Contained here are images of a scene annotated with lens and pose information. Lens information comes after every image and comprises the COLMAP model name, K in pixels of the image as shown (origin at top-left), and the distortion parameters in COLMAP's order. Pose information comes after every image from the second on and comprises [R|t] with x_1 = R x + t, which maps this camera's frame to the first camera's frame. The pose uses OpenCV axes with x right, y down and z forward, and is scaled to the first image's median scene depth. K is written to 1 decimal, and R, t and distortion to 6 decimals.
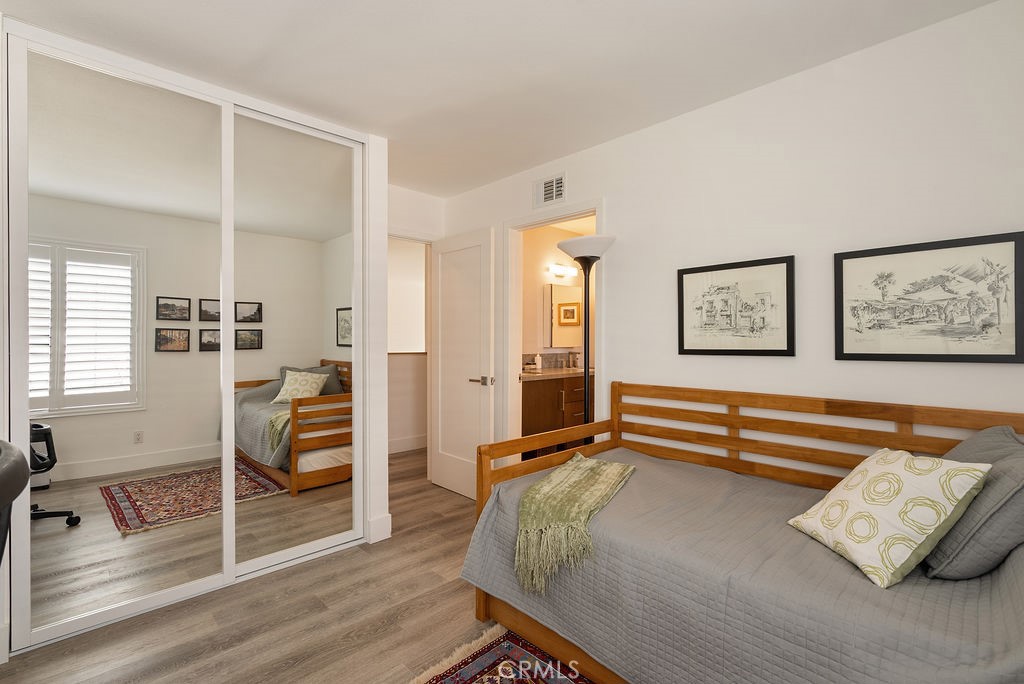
lens RADIAL K [[472.0, 0, 514.4], [0, 472.0, 341.1], [0, 0, 1]] dist [0.000099, 0.000073]
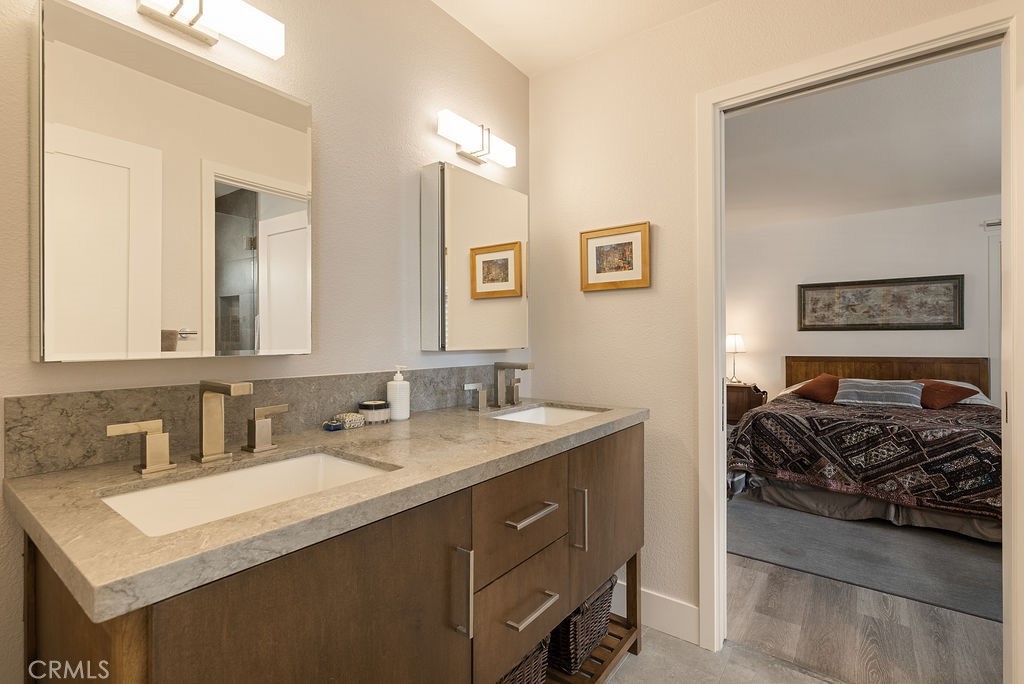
lens RADIAL K [[472.0, 0, 511.9], [0, 472.0, 340.6], [0, 0, 1]] dist [0.000099, 0.000073]
pose [[0.989089, -0.004442, 0.147252, 0.074398], [0.004499, 0.999990, -0.000050, 0.005649], [-0.147251, 0.000712, 0.989099, 0.636924]]
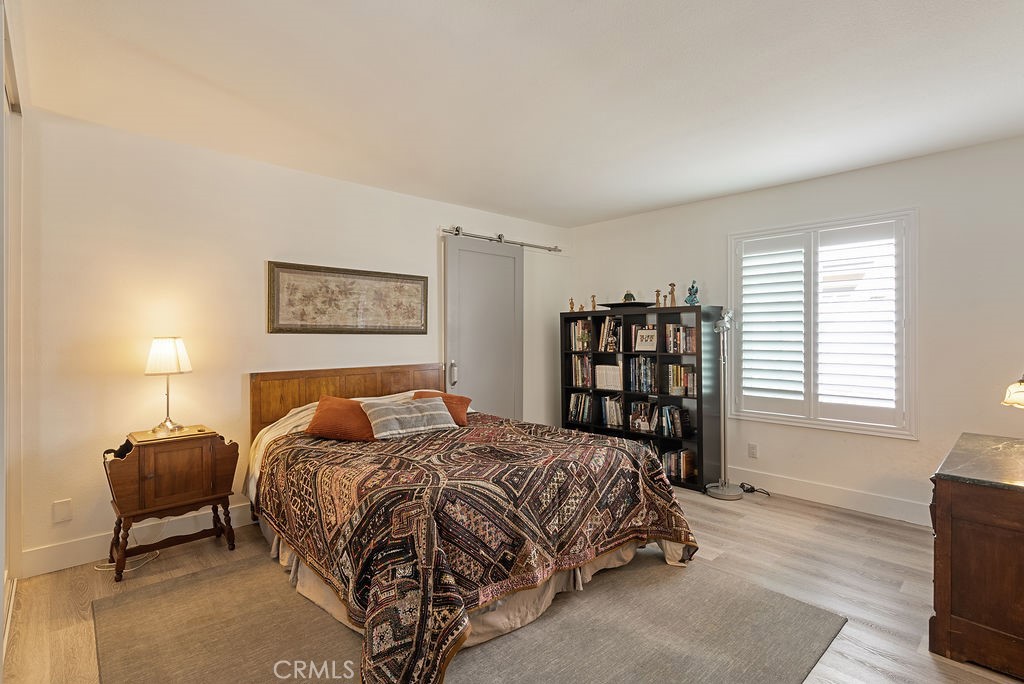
lens RADIAL K [[491.1, 0, 513.9], [0, 491.1, 344.8], [0, 0, 1]] dist [-0.000082, 0.000132]
pose [[0.026570, -0.016570, 0.999510, 0.101812], [0.000094, 0.999863, 0.016573, 0.001682], [-0.999647, -0.000346, 0.026568, 0.806801]]
